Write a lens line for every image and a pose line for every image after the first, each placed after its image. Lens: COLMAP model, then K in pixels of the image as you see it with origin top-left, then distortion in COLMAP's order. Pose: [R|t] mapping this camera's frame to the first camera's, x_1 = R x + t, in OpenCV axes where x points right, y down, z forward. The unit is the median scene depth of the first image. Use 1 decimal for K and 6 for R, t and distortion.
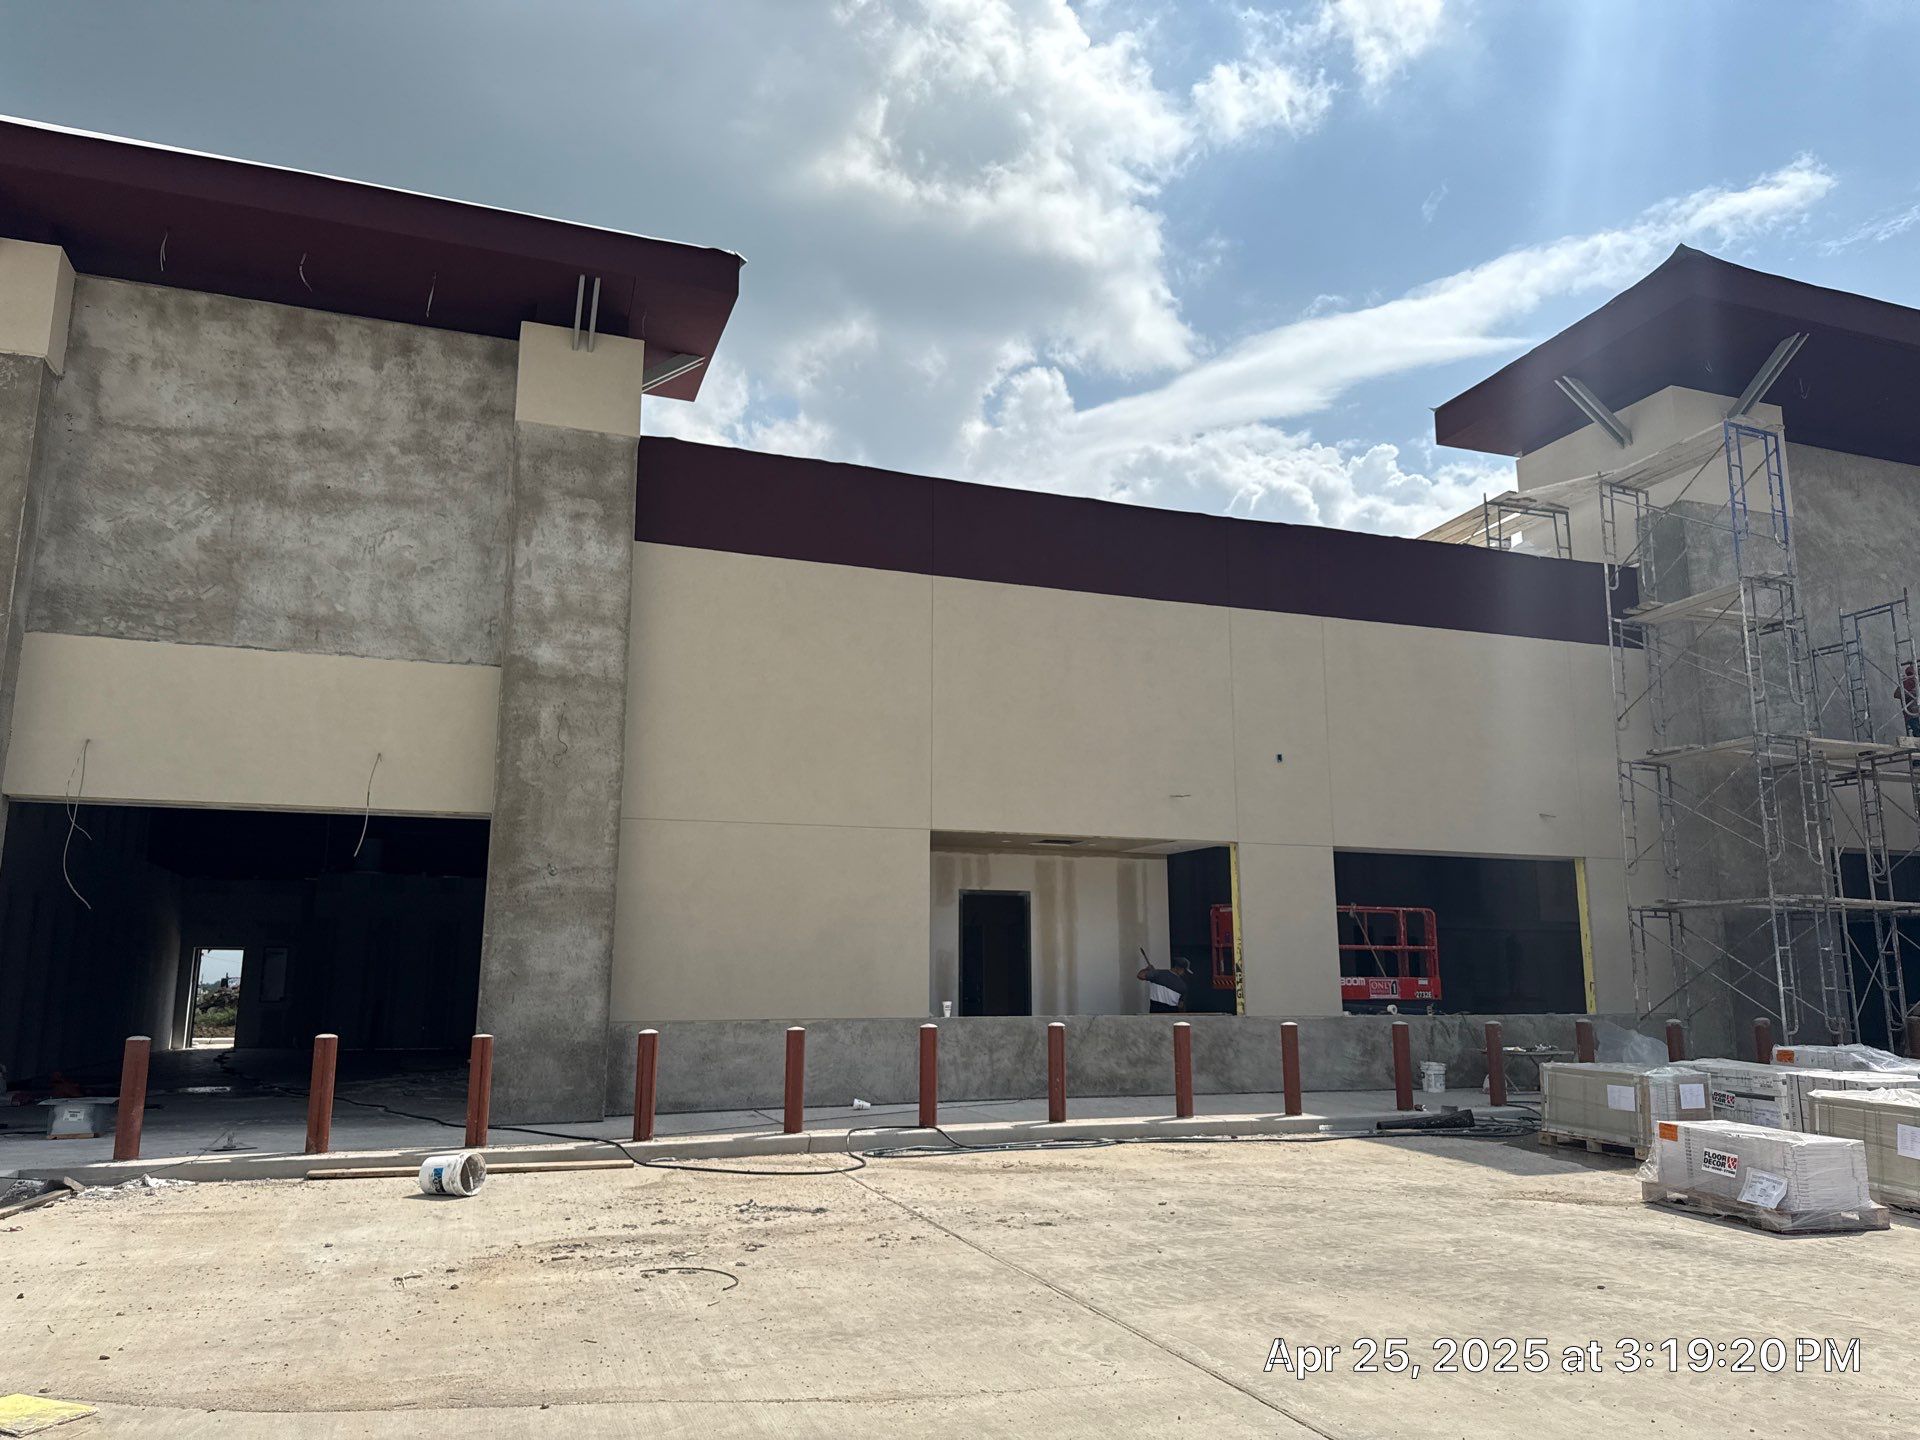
lens RADIAL K [[1464.5, 0, 964.3], [0, 1464.5, 692.6], [0, 0, 1]] dist [0.046094, -0.075756]
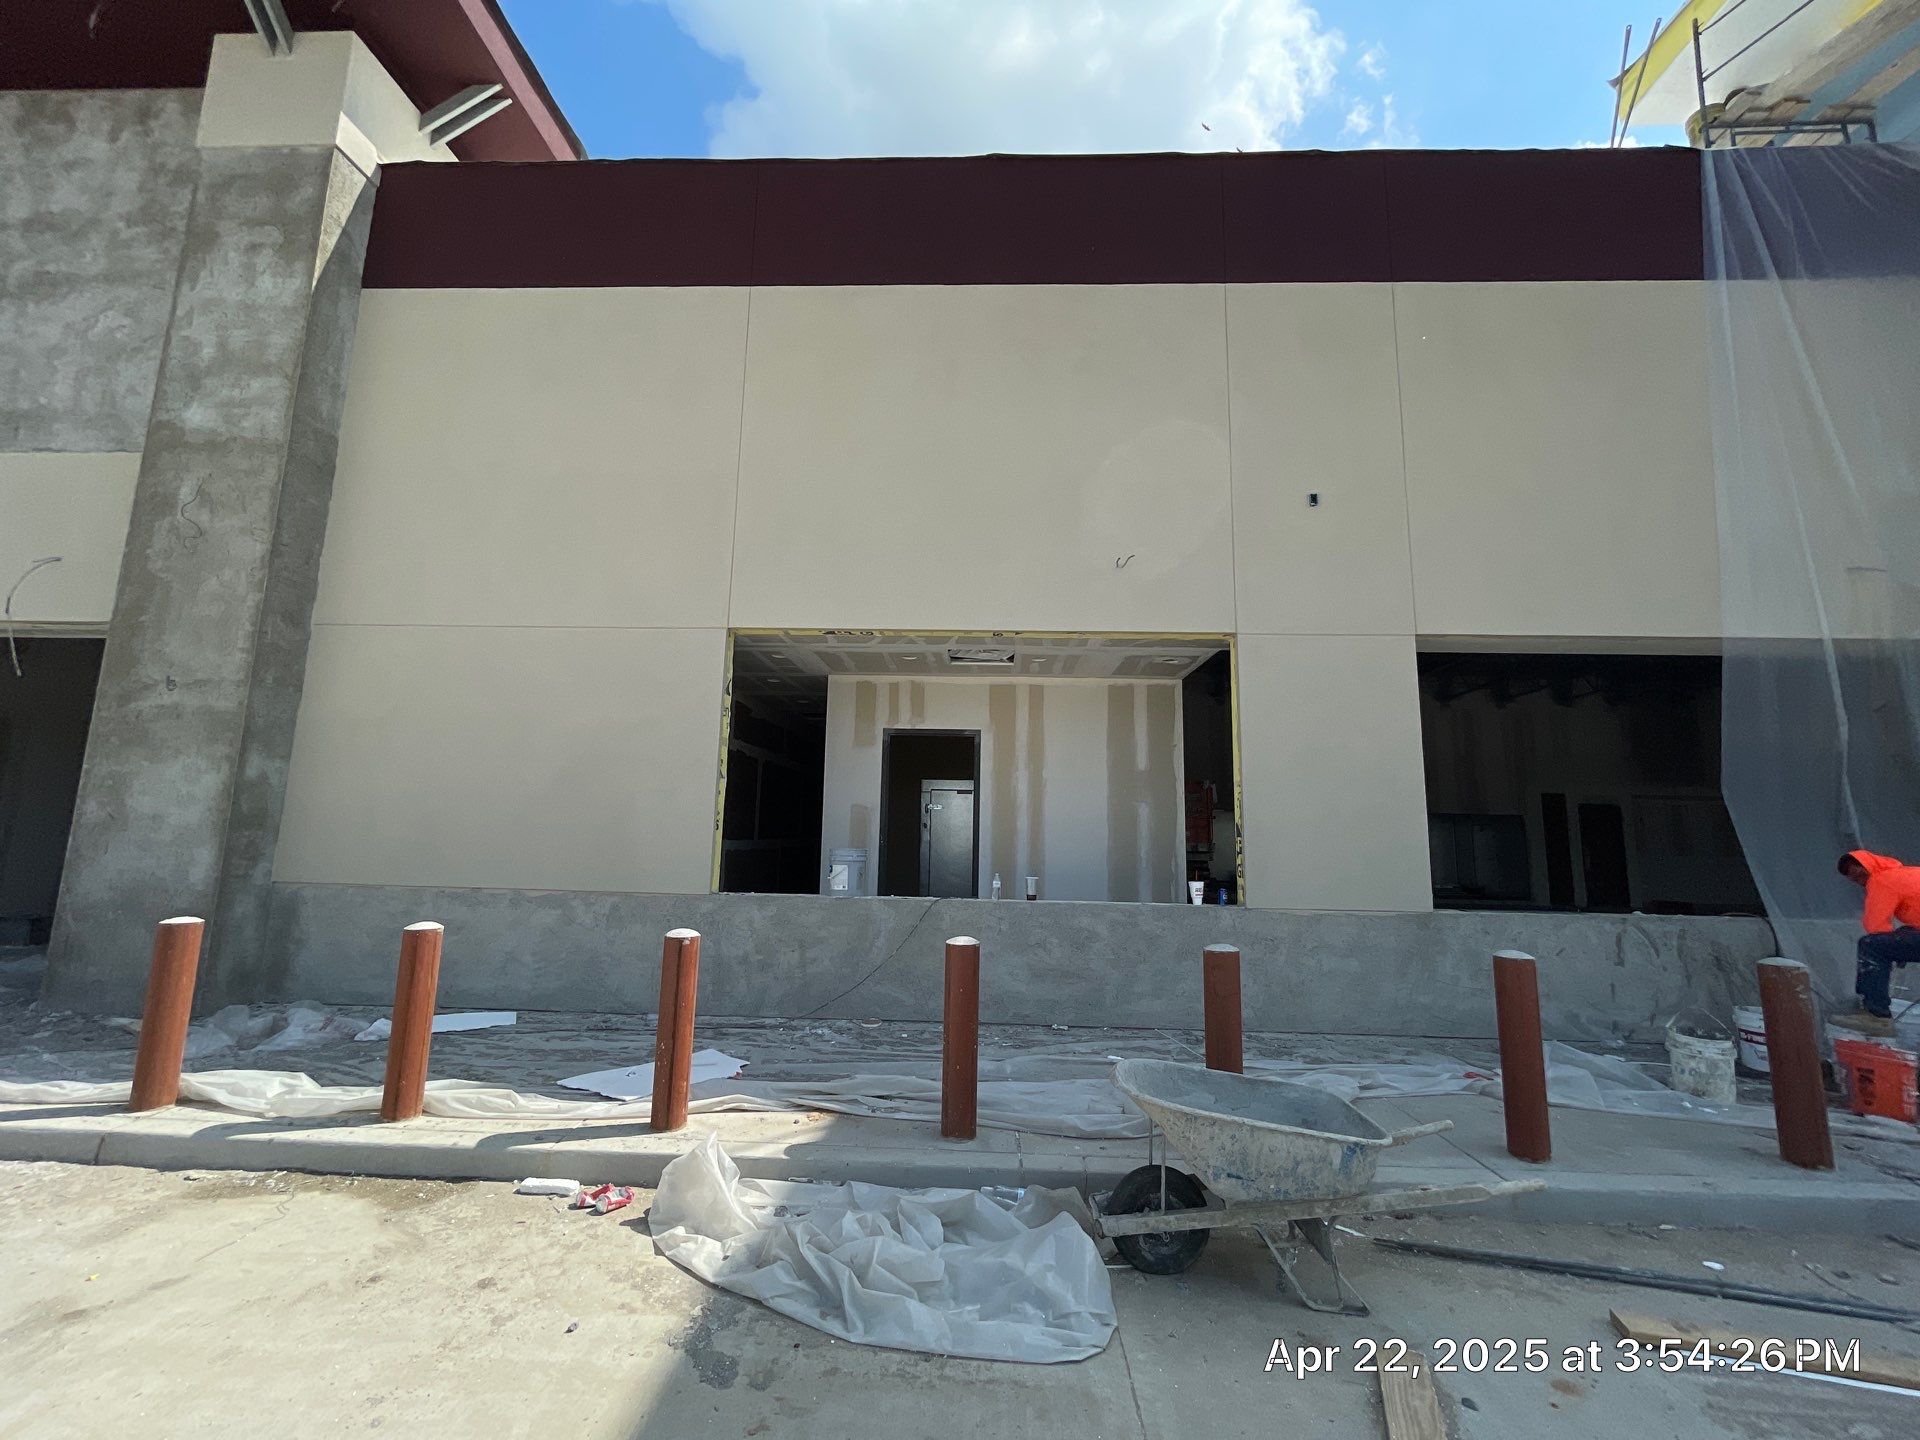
lens RADIAL K [[783.4, 0, 960.0], [0, 783.4, 720.0], [0, 0, 1]] dist [-0.021123, 0.005014]
pose [[0.918699, -0.033307, -0.393552, 0.248863], [0.055061, 0.997508, 0.044111, 0.140577], [0.391102, -0.062194, 0.918244, 0.768903]]
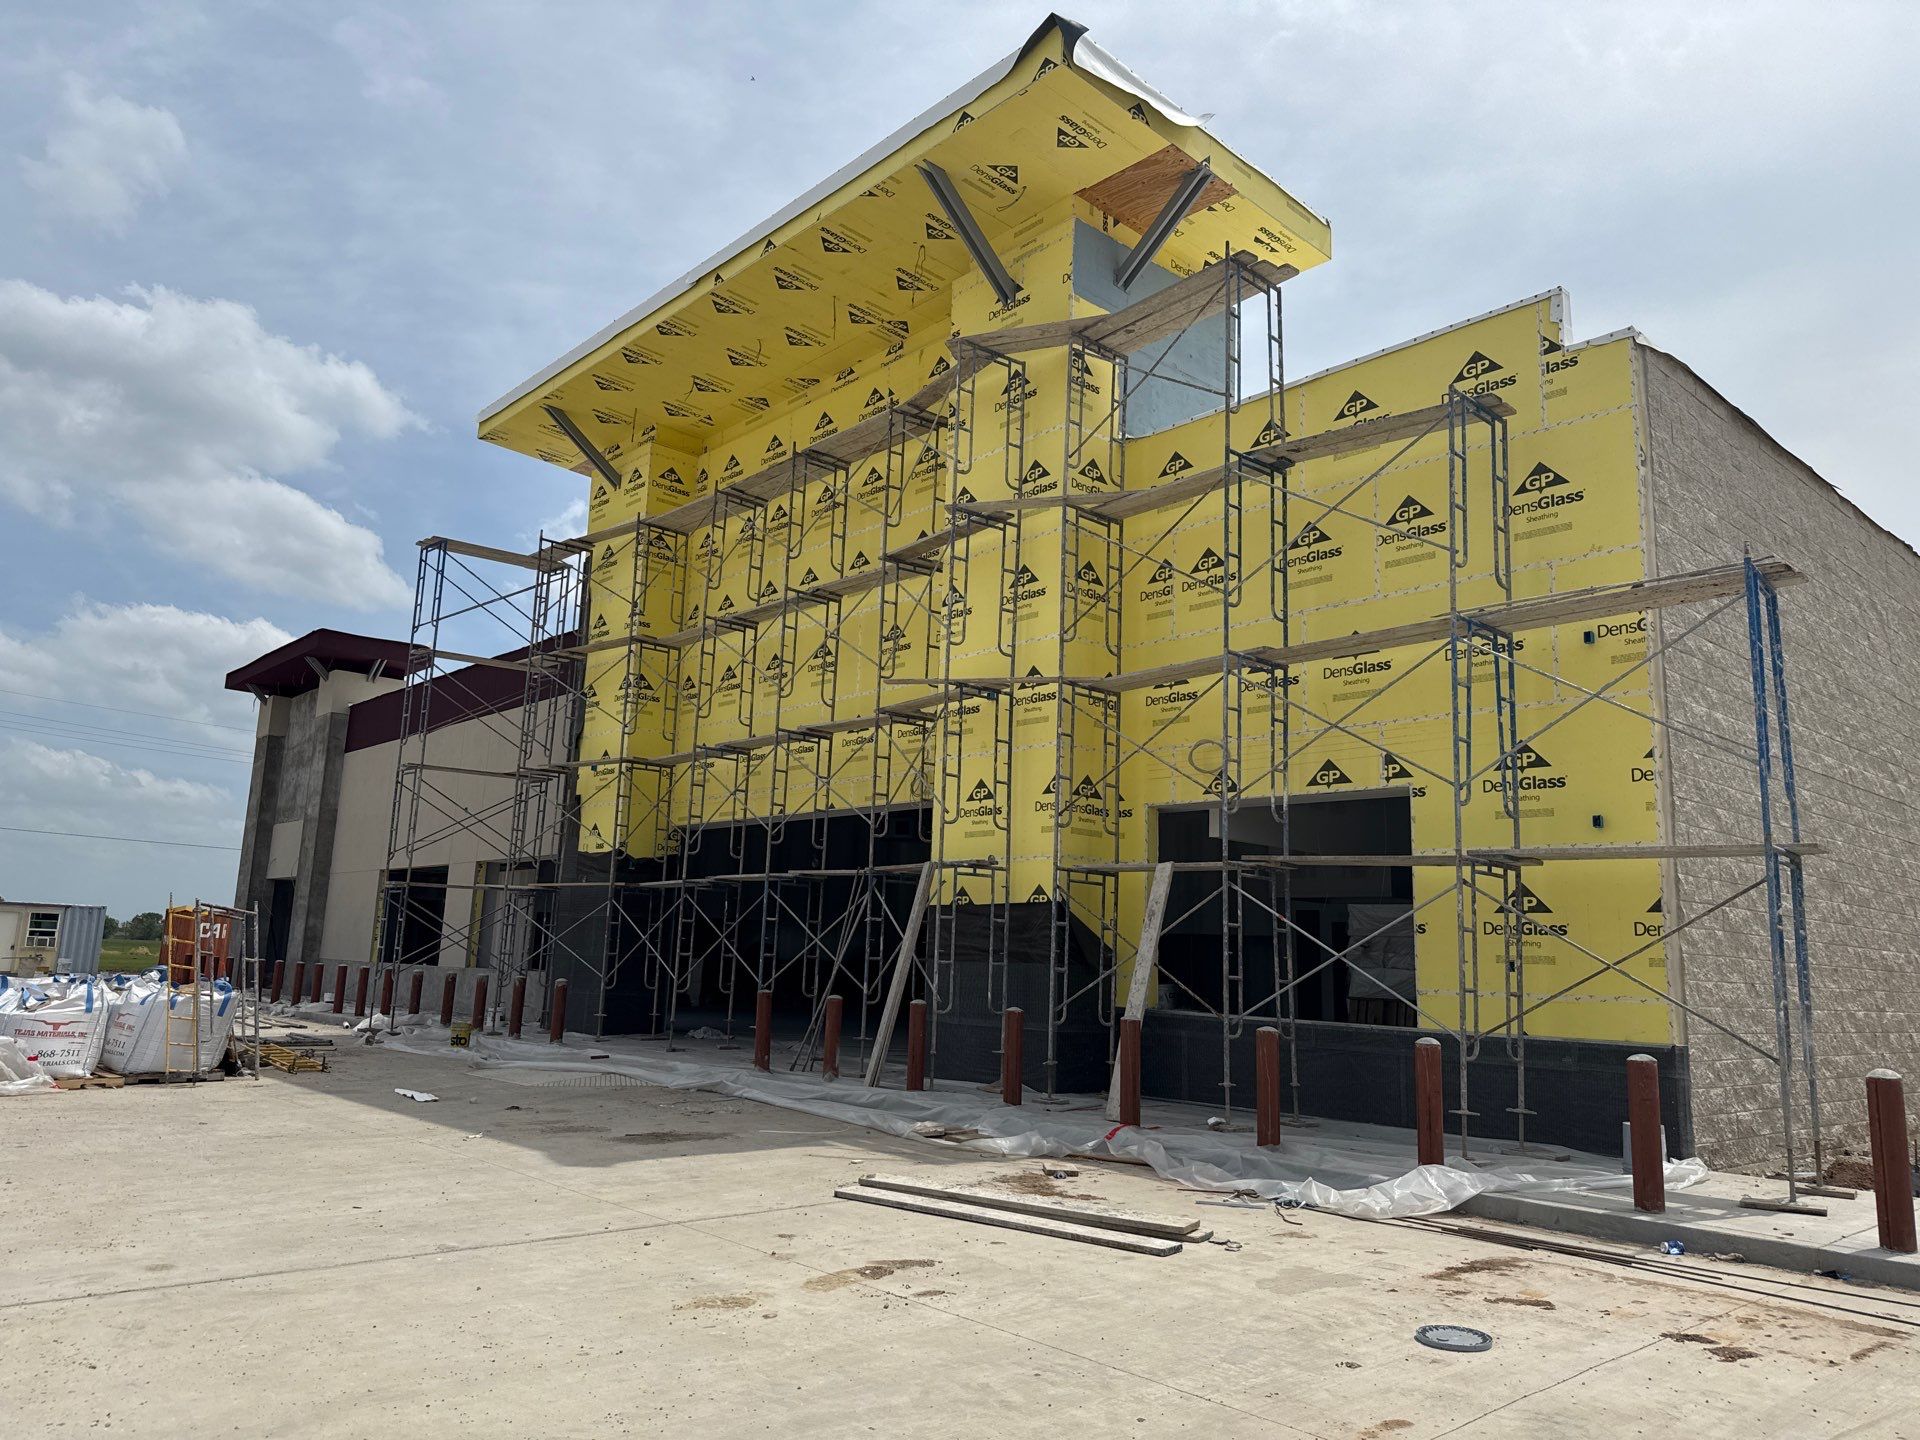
lens RADIAL K [[1464.5, 0, 964.3], [0, 1464.5, 692.6], [0, 0, 1]] dist [0.046094, -0.075756]
pose [[0.317226, -0.166729, -0.933579, 2.407676], [0.136449, 0.982206, -0.129049, 0.249171], [0.938483, -0.086448, 0.334331, 1.218886]]
